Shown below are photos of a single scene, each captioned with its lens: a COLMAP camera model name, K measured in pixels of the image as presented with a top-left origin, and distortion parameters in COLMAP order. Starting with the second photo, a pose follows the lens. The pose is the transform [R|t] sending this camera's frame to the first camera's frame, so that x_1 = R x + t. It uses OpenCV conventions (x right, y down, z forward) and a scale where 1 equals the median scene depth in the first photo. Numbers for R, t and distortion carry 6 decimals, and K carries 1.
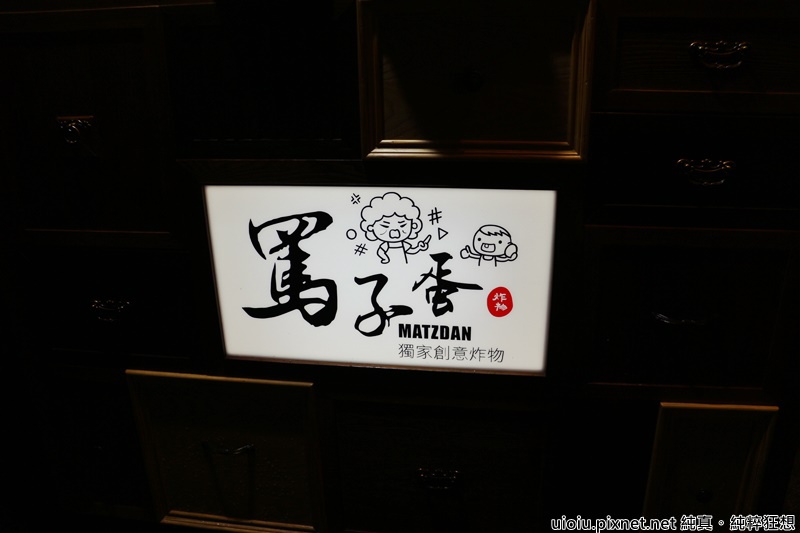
lens RADIAL K [[669.0, 0, 400.5], [0, 669.0, 266.0], [0, 0, 1]] dist [-0.150110, 0.078782]
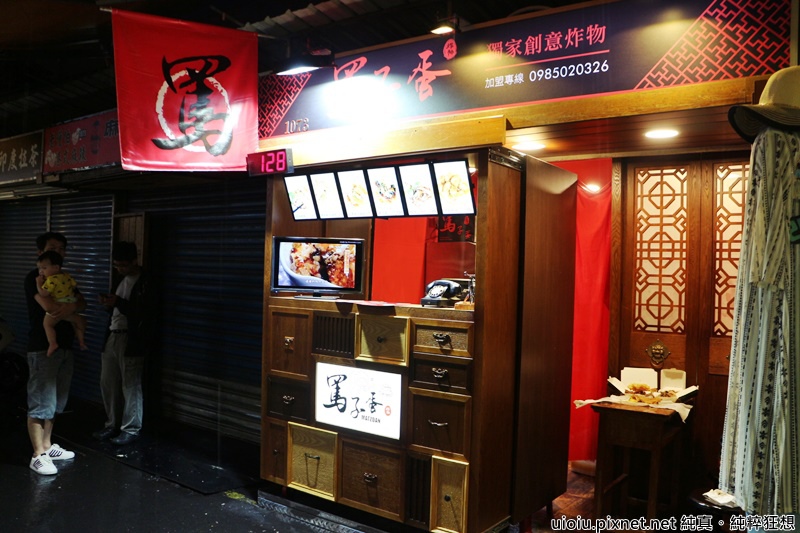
lens RADIAL K [[669.0, 0, 395.2], [0, 669.0, 267.5], [0, 0, 1]] dist [-0.150110, 0.078782]
pose [[0.872980, 0.043117, -0.485846, 1.591191], [-0.217002, 0.926408, -0.307699, 0.366790], [0.436824, 0.374044, 0.818093, -1.677794]]
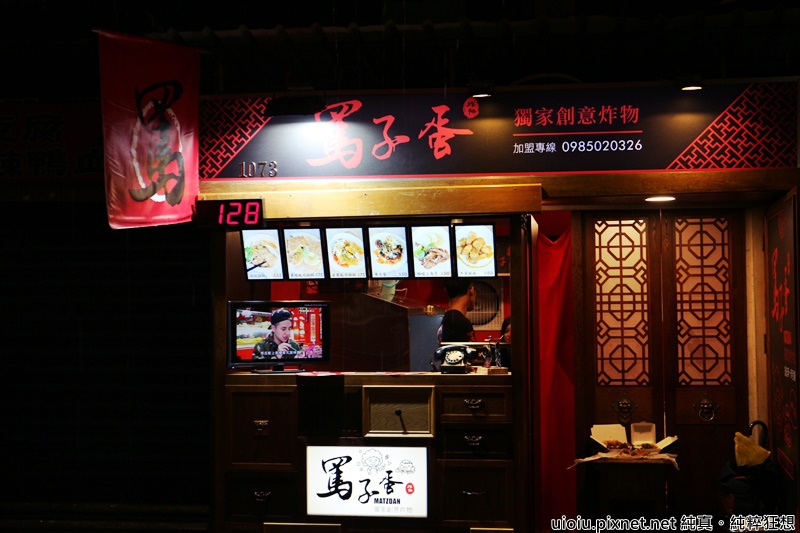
lens RADIAL K [[1213.3, 0, 399.5], [0, 1213.3, 269.0], [0, 0, 1]] dist [-0.002424, 0.000000]
pose [[0.999657, 0.012070, -0.023228, 0.208988], [-0.020055, 0.923413, -0.383283, 1.145951], [0.016823, 0.383617, 0.923339, -4.037500]]
